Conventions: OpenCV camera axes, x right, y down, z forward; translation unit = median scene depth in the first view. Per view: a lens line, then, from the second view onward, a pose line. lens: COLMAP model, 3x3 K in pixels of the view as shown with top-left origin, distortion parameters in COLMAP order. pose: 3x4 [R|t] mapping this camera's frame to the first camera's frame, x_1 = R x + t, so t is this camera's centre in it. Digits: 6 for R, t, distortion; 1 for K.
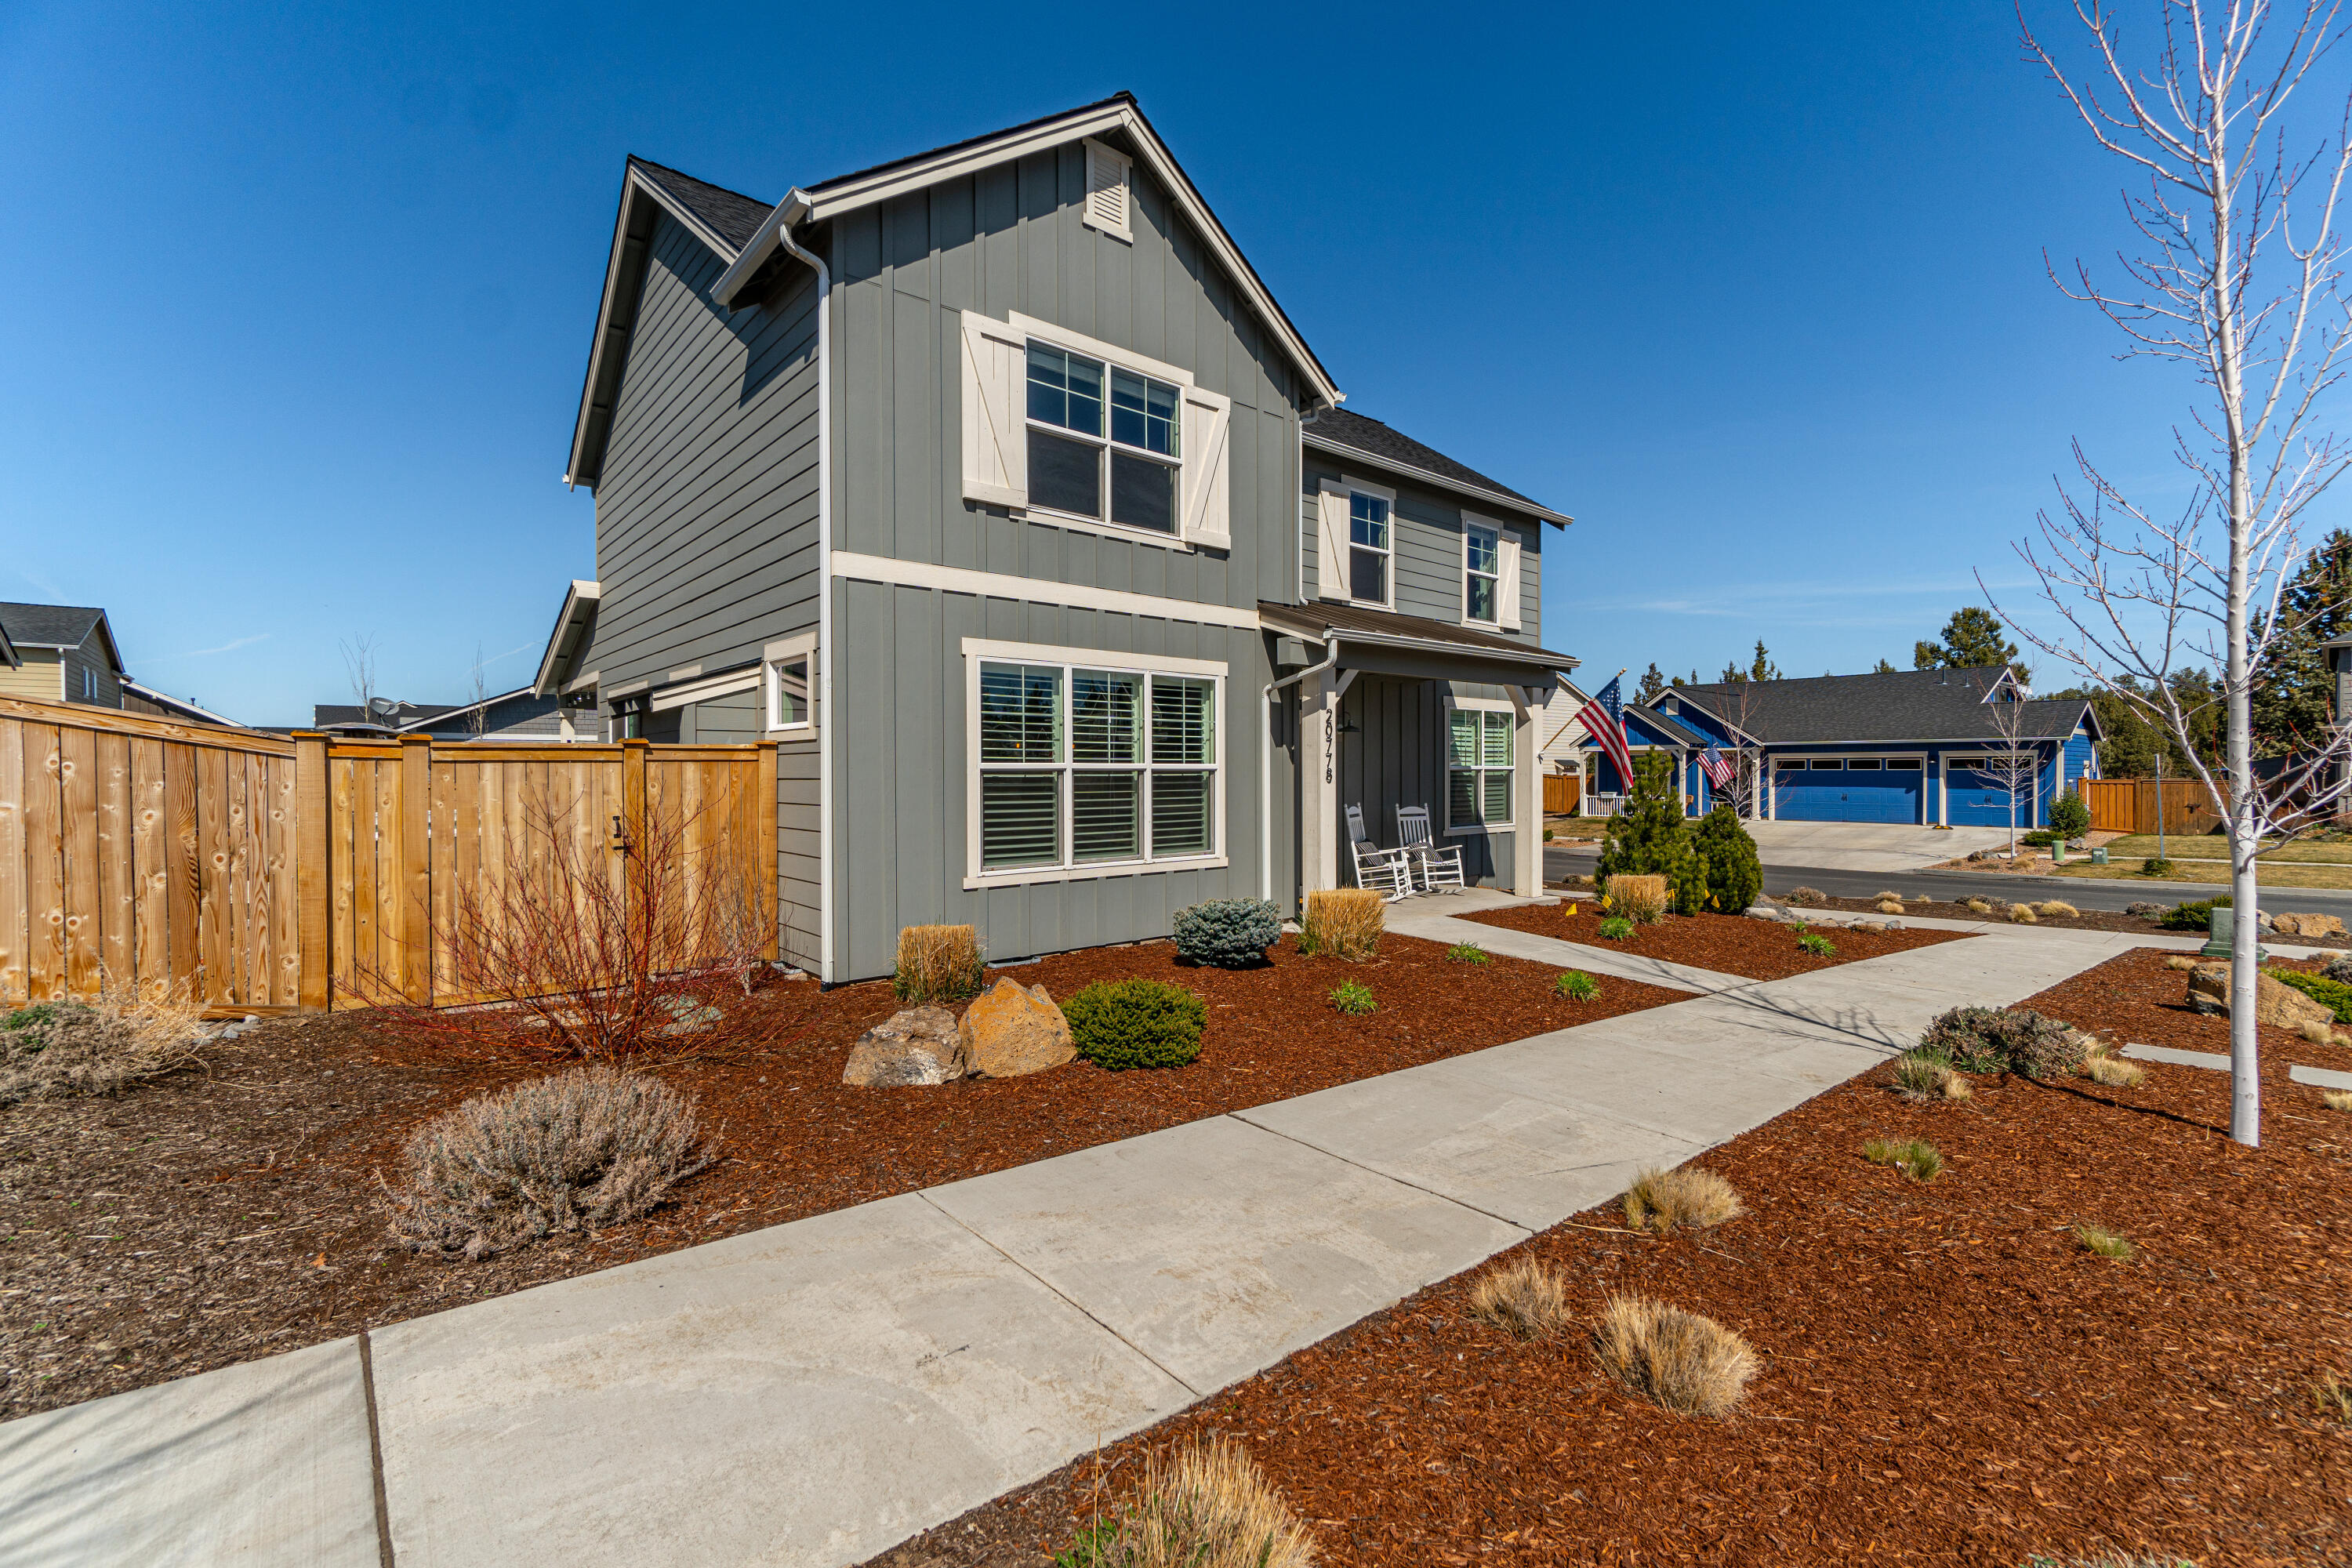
lens RADIAL K [[1007.1, 0, 1191.2], [0, 1007.1, 785.2], [0, 0, 1]] dist [-0.003591, -0.000465]
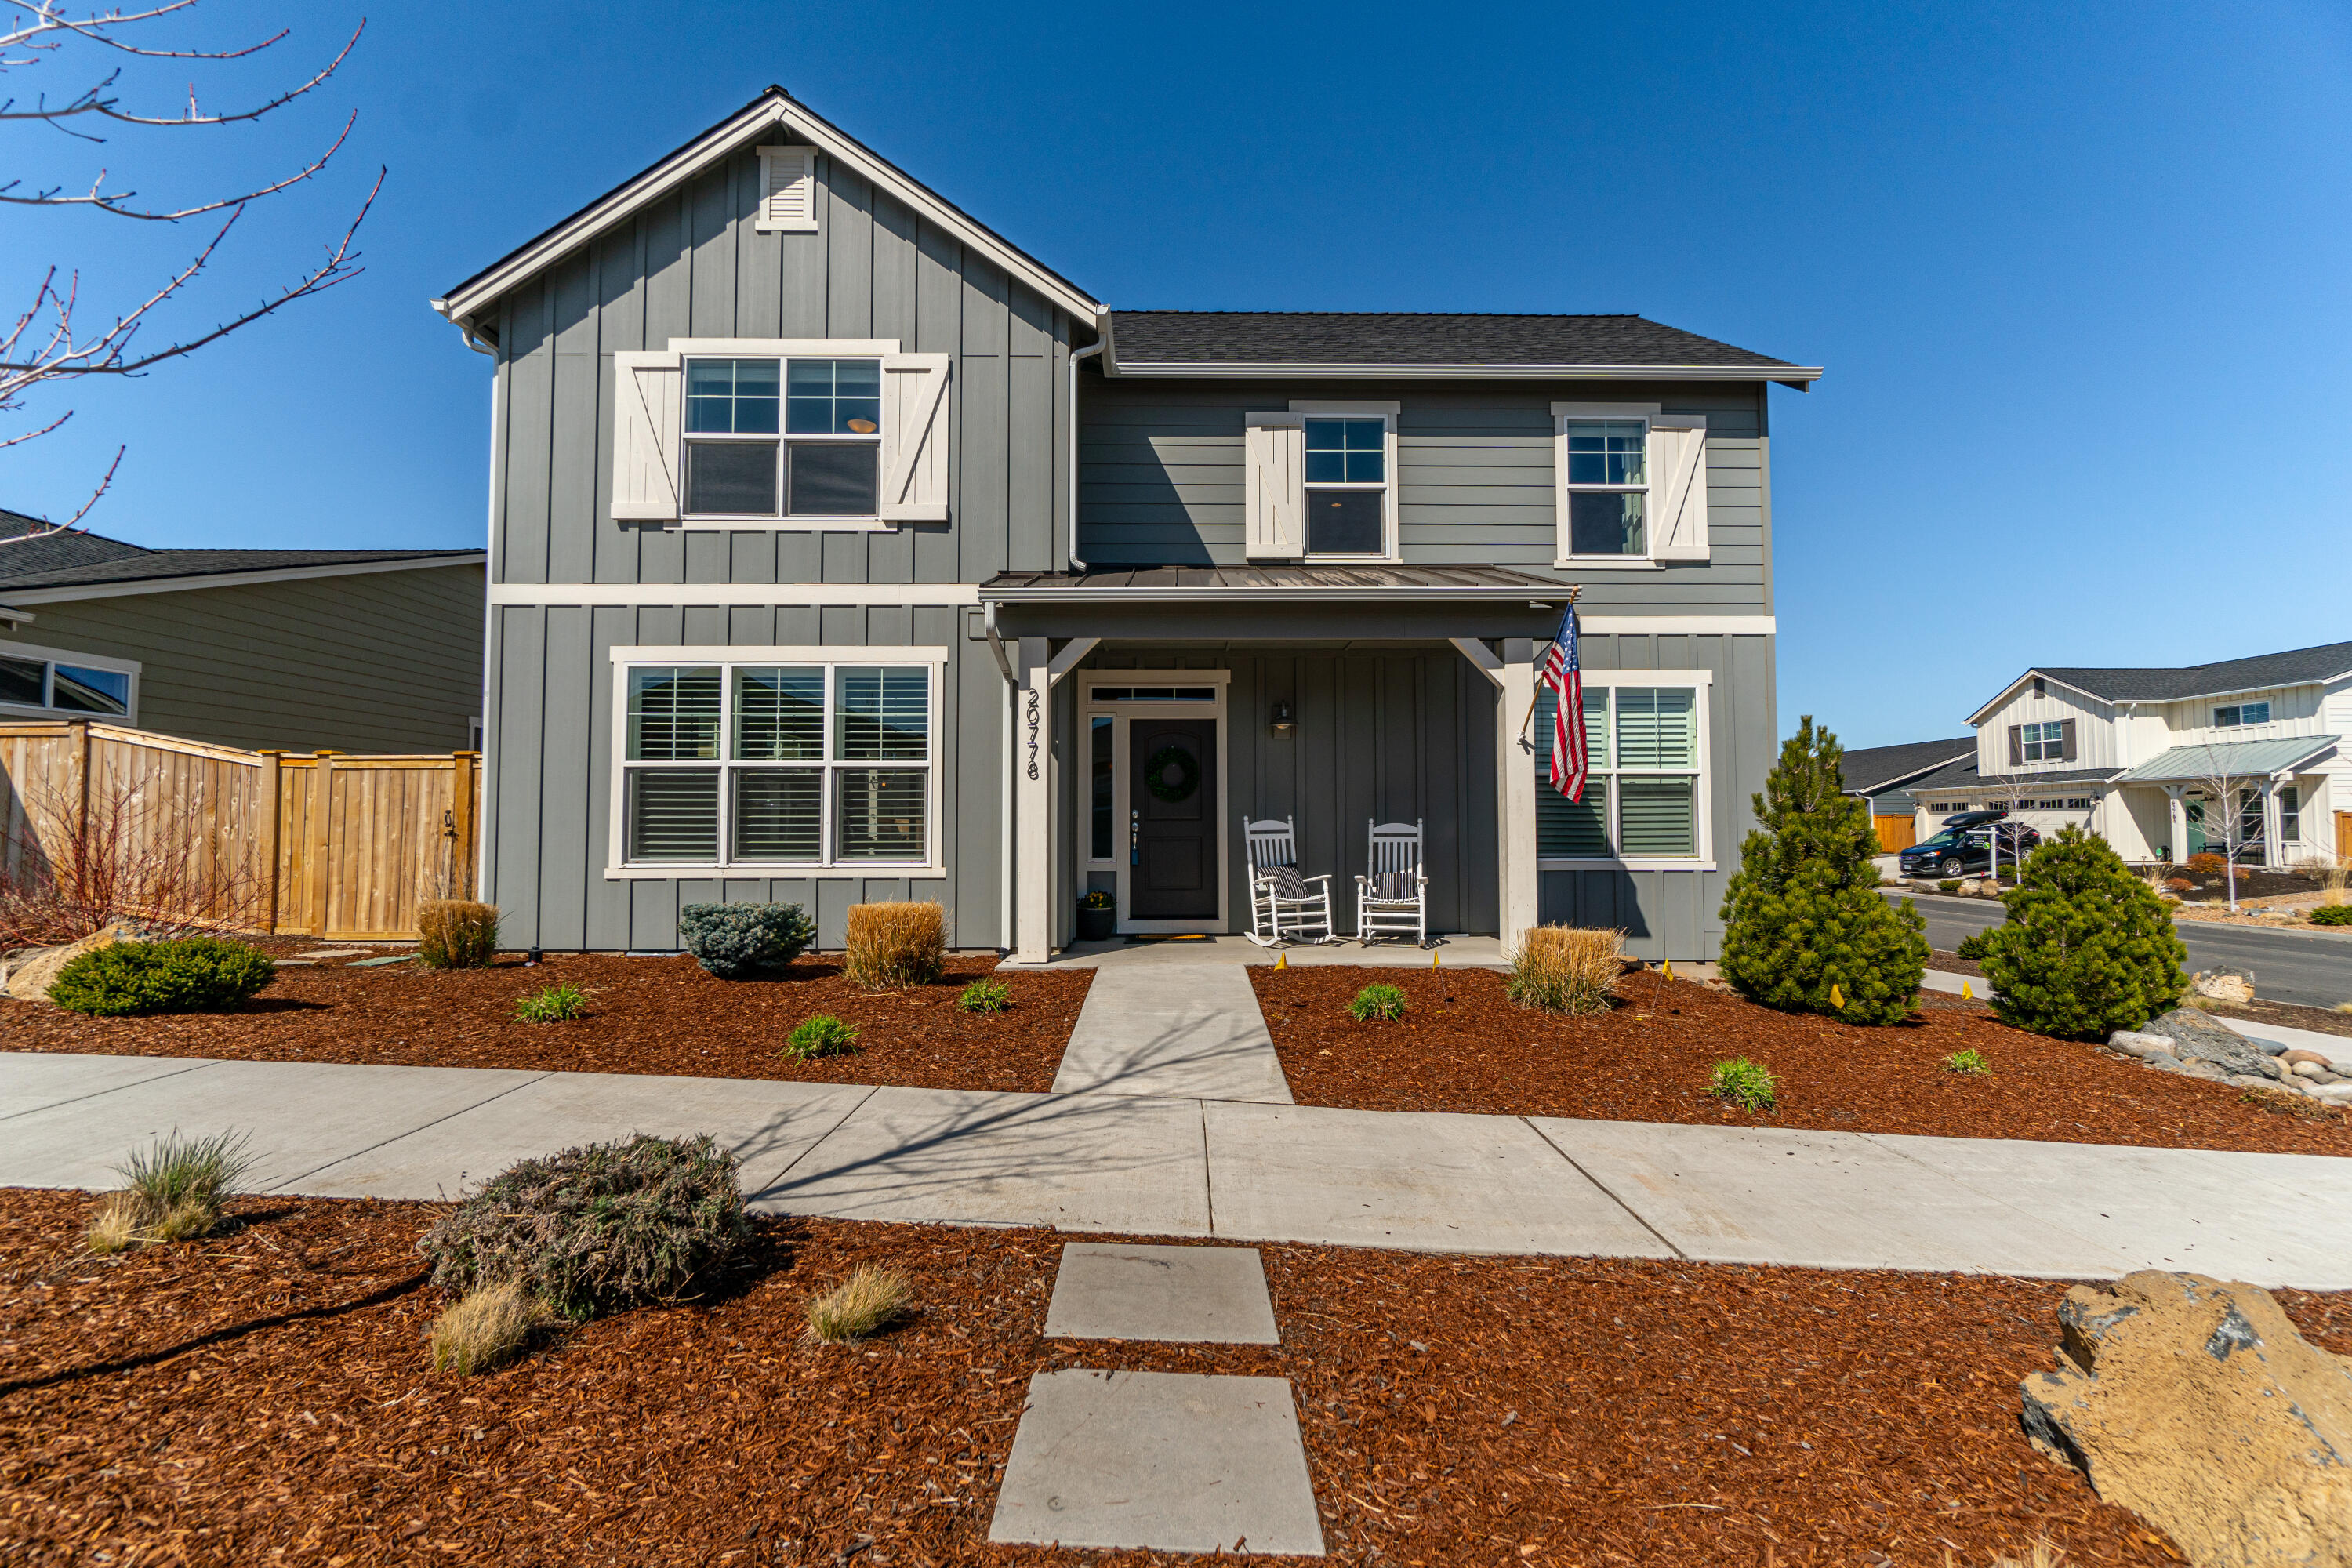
lens RADIAL K [[1007.1, 0, 1186.2], [0, 1007.1, 785.4], [0, 0, 1]] dist [-0.003591, -0.000465]
pose [[0.766603, -0.025564, -0.641612, 0.838477], [-0.008595, 0.998709, -0.050061, 0.046338], [0.642063, 0.043892, 0.765394, 0.511871]]
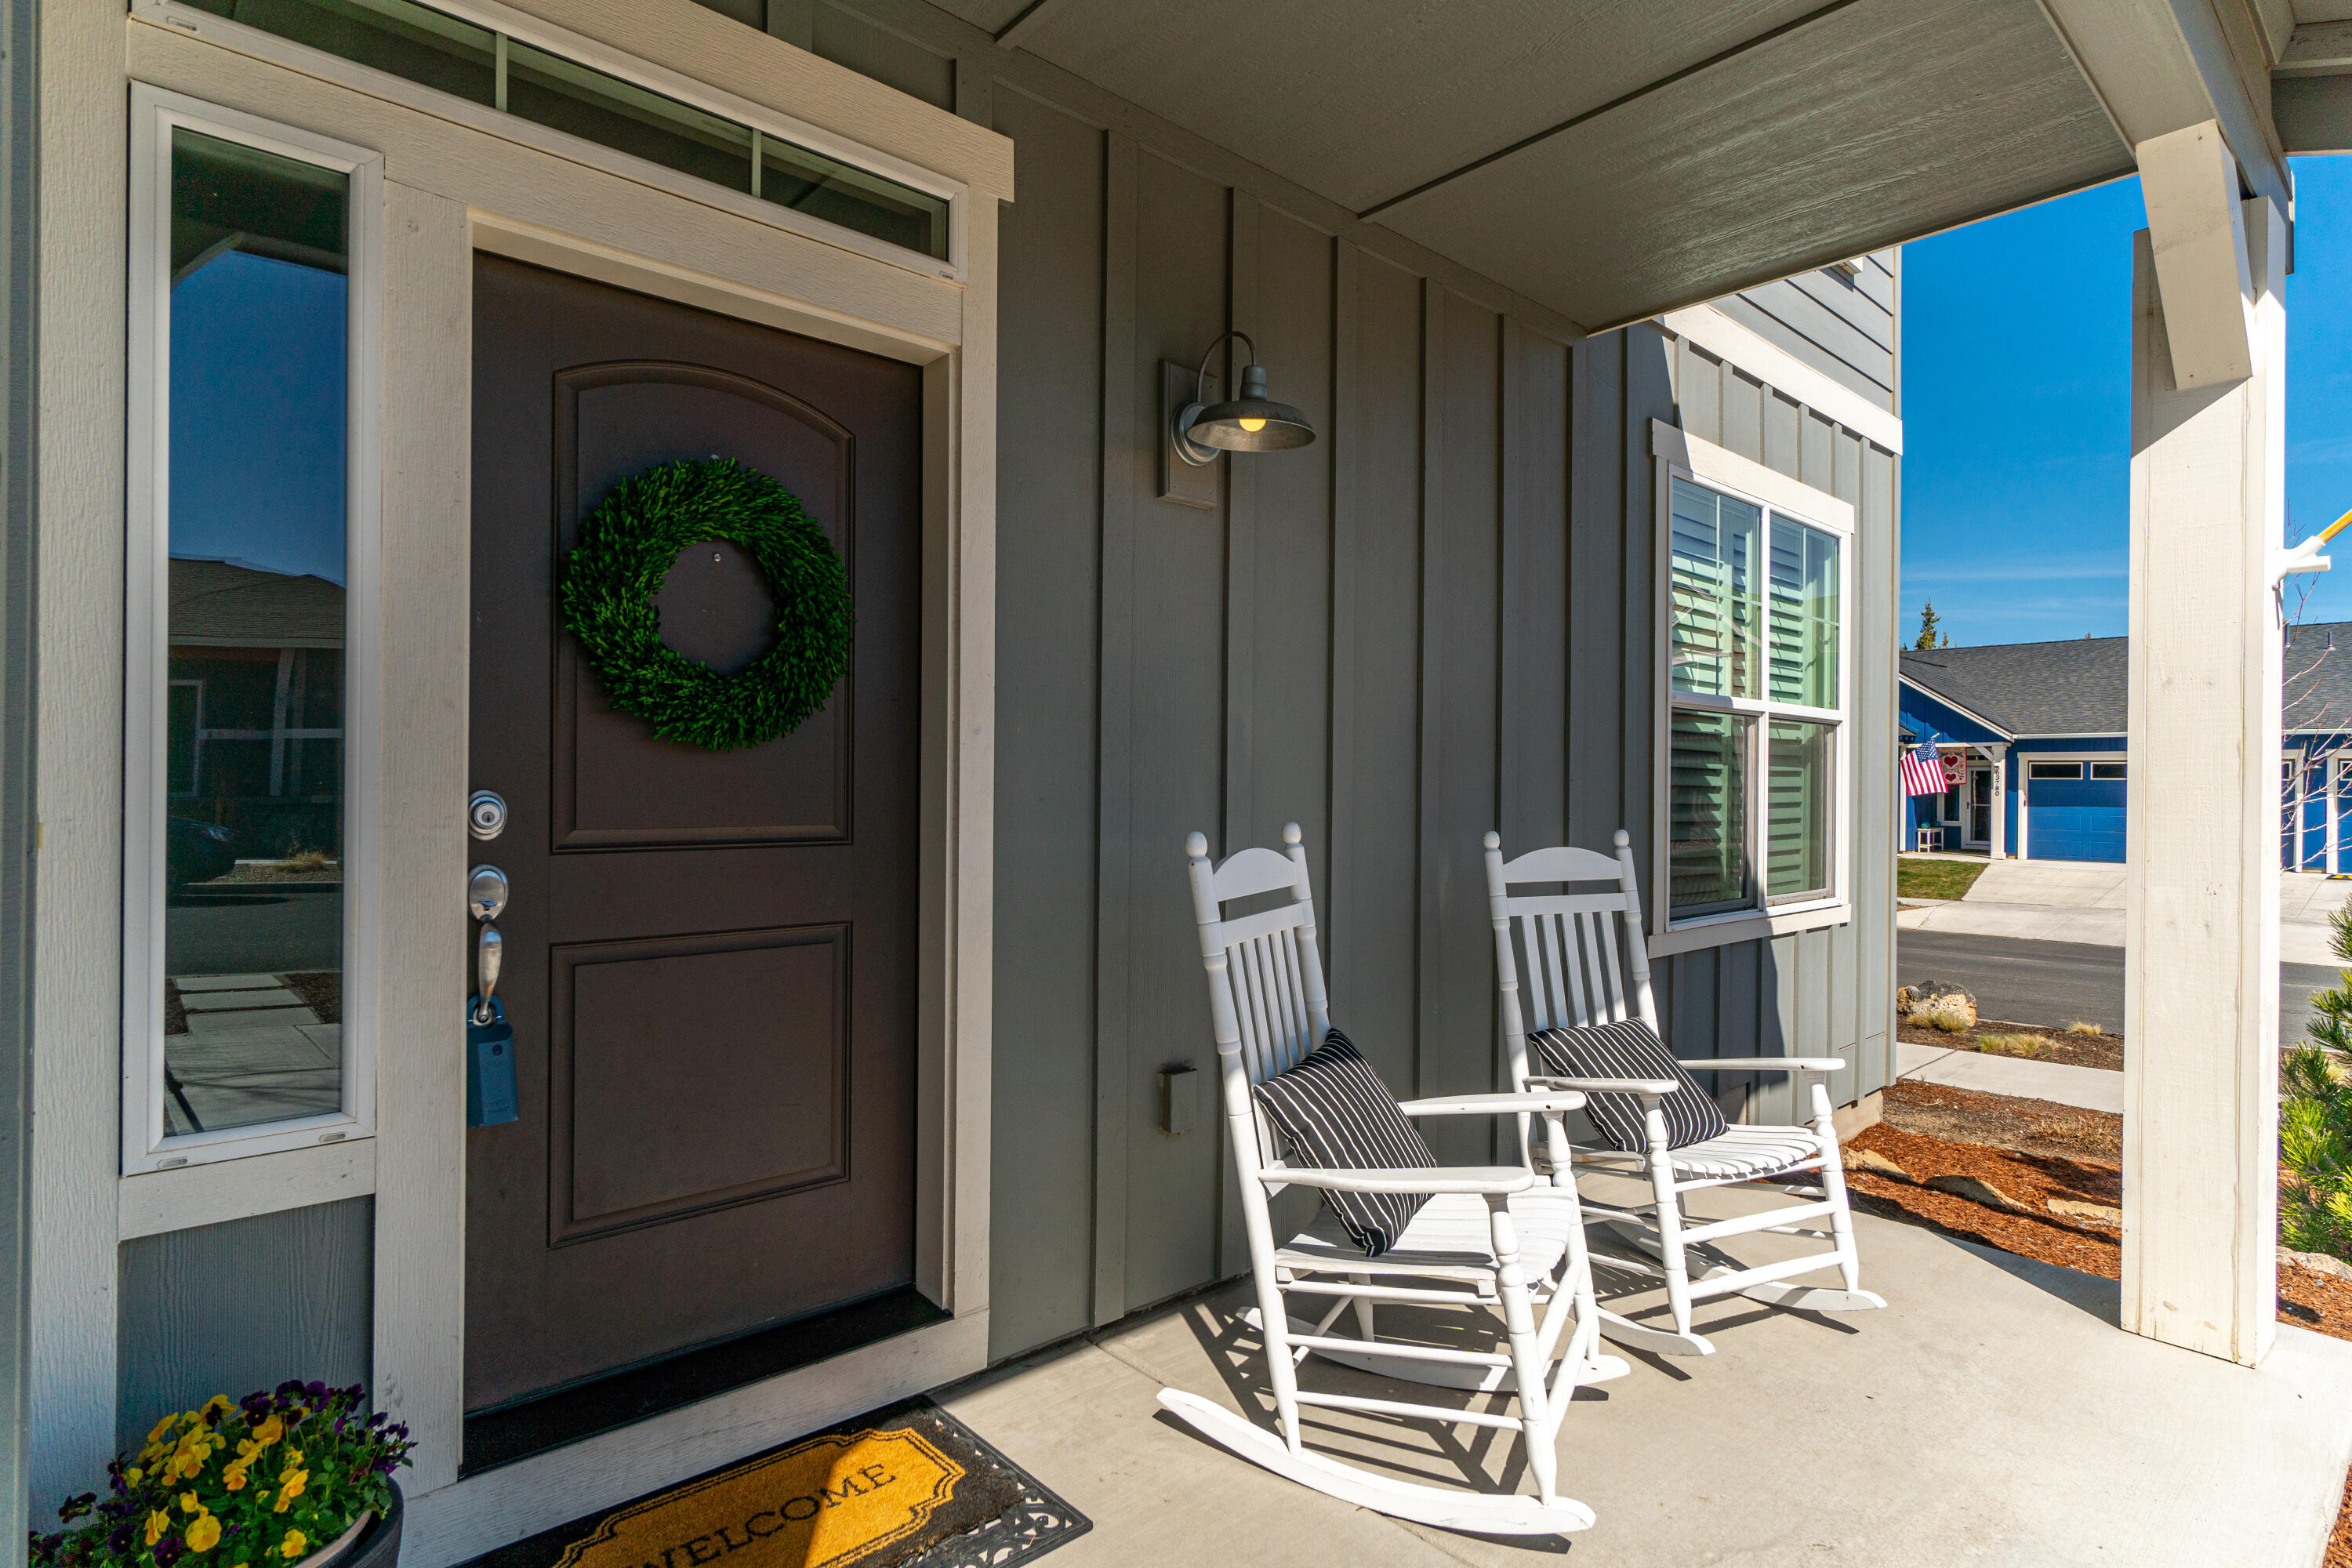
lens RADIAL K [[1202.5, 0, 1183.2], [0, 1202.5, 782.2], [0, 0, 1]] dist [-0.004241, -0.000184]
pose [[0.999904, 0.011531, 0.007628, 0.204210], [-0.011416, 0.999823, -0.014932, 0.018032], [-0.007799, 0.014844, 0.999859, 1.106449]]
